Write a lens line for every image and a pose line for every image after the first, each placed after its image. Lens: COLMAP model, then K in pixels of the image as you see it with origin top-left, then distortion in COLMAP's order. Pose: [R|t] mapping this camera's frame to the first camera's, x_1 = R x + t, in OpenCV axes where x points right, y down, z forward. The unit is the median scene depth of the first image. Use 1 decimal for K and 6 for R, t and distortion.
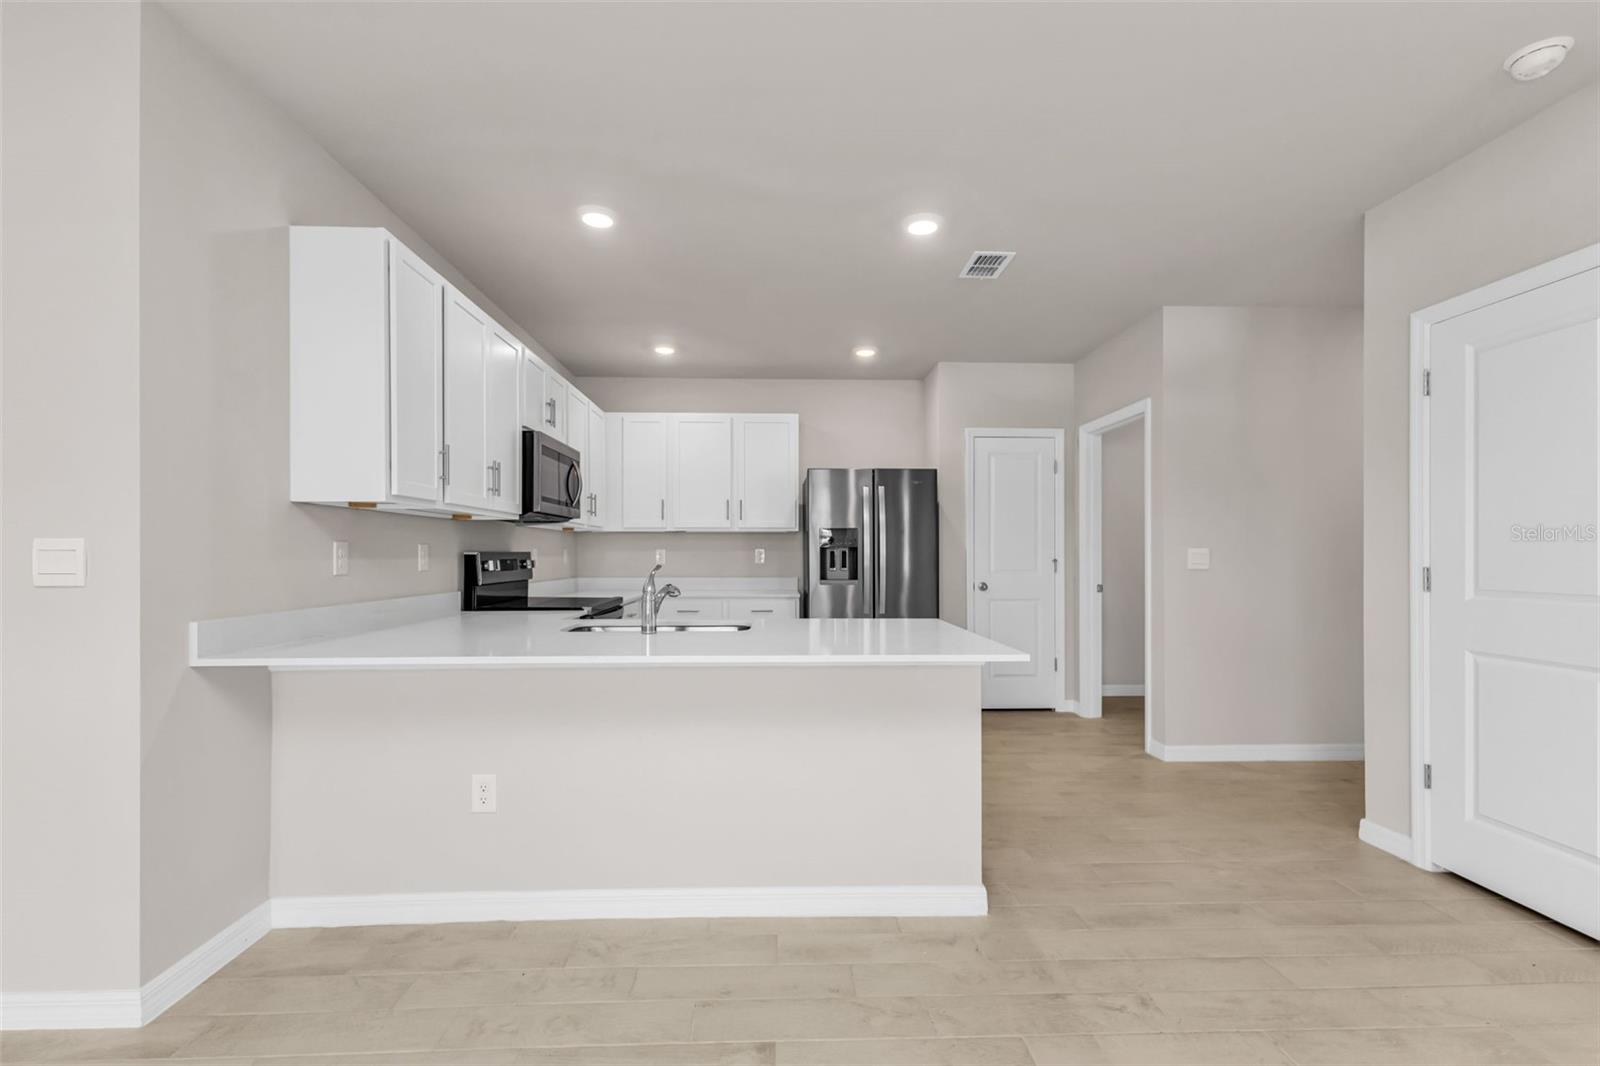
lens RADIAL K [[694.4, 0, 796.5], [0, 694.4, 552.6], [0, 0, 1]] dist [0.009331, -0.000148]
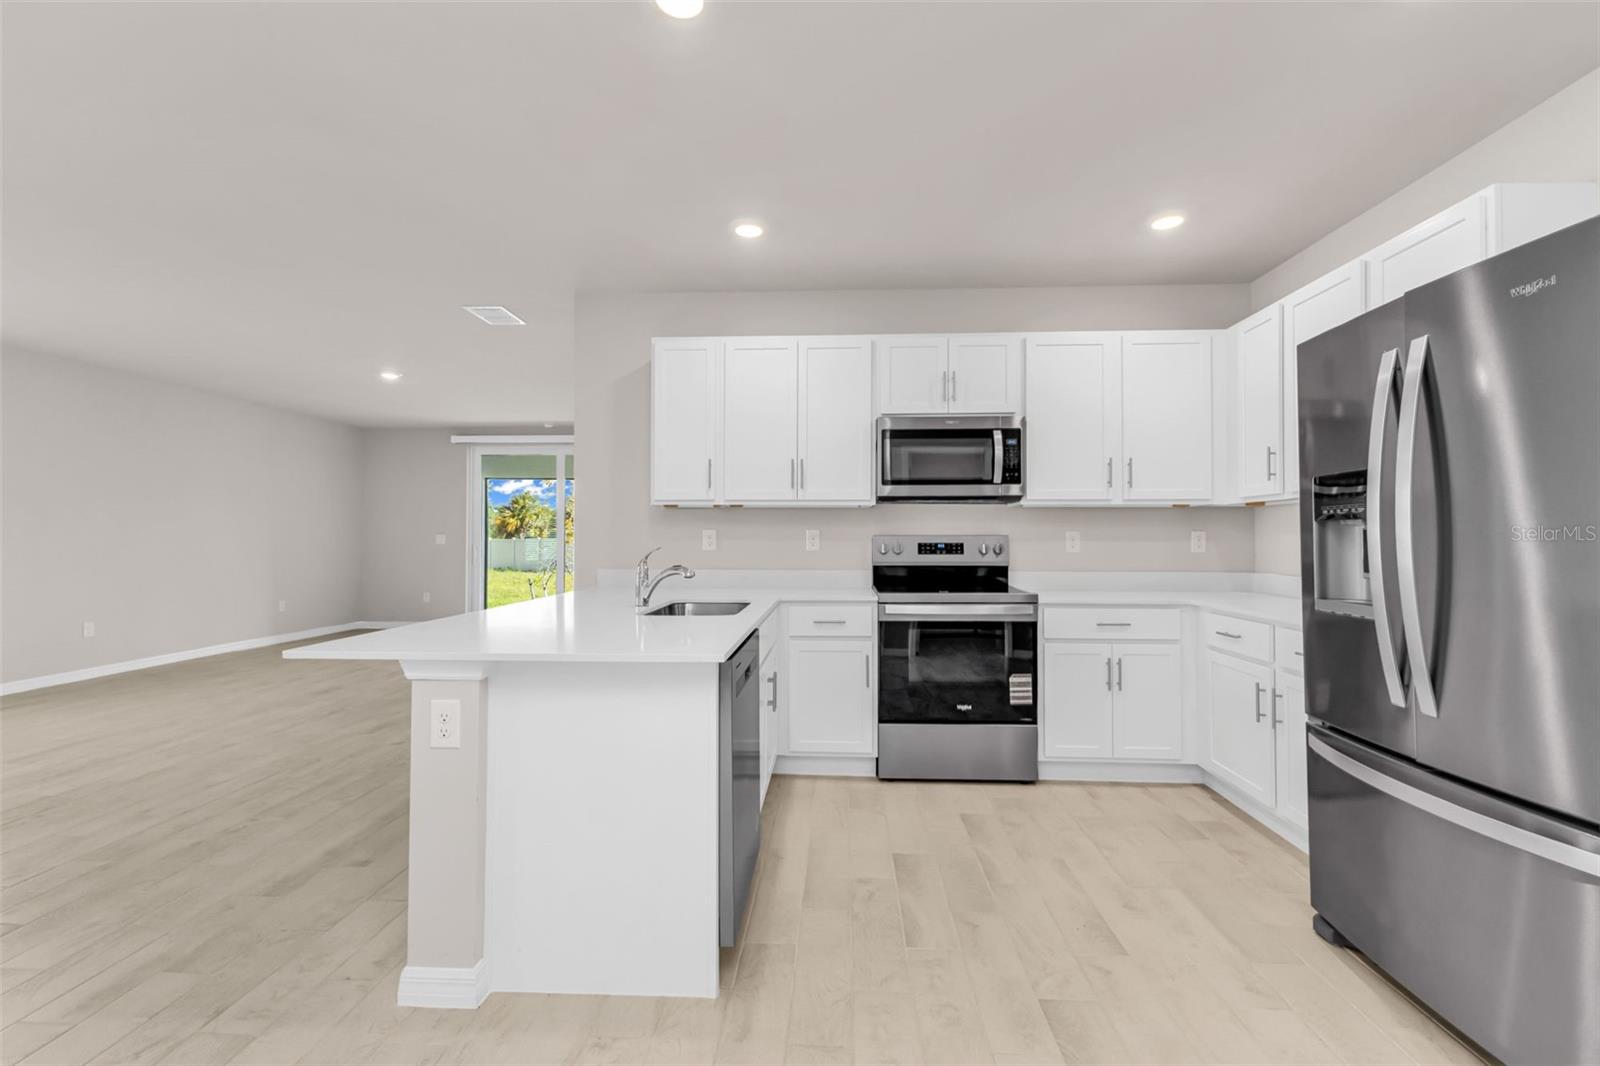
lens RADIAL K [[695.1, 0, 800.2], [0, 695.1, 523.8], [0, 0, 1]] dist [0.001803, 0.000148]
pose [[-0.085980, -0.020685, -0.996082, 0.655678], [0.000260, 0.999784, -0.020785, 0.003193], [0.996297, -0.002046, -0.085956, 0.977444]]
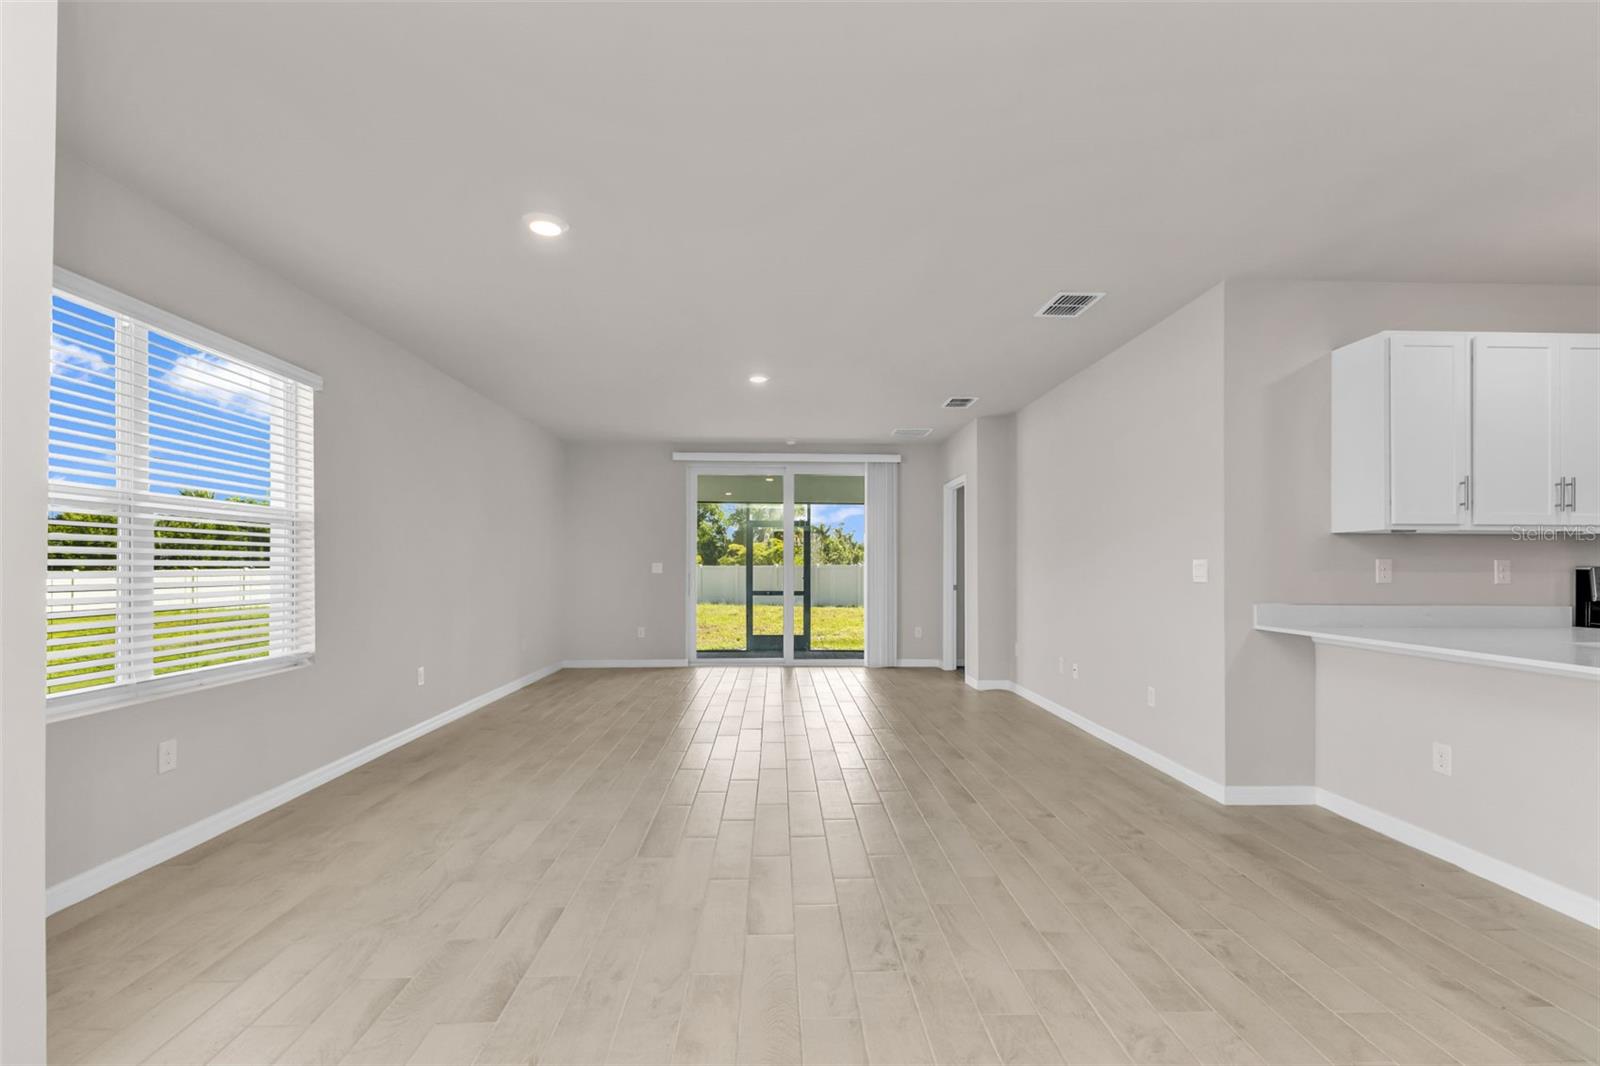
lens RADIAL K [[695.1, 0, 796.1], [0, 695.1, 564.0], [0, 0, 1]] dist [0.002704, -0.000519]
pose [[-0.011409, -0.003549, -0.999929, 0.522378], [-0.002788, 0.999990, -0.003518, 0.001975], [0.999931, 0.002747, -0.011419, -0.094847]]
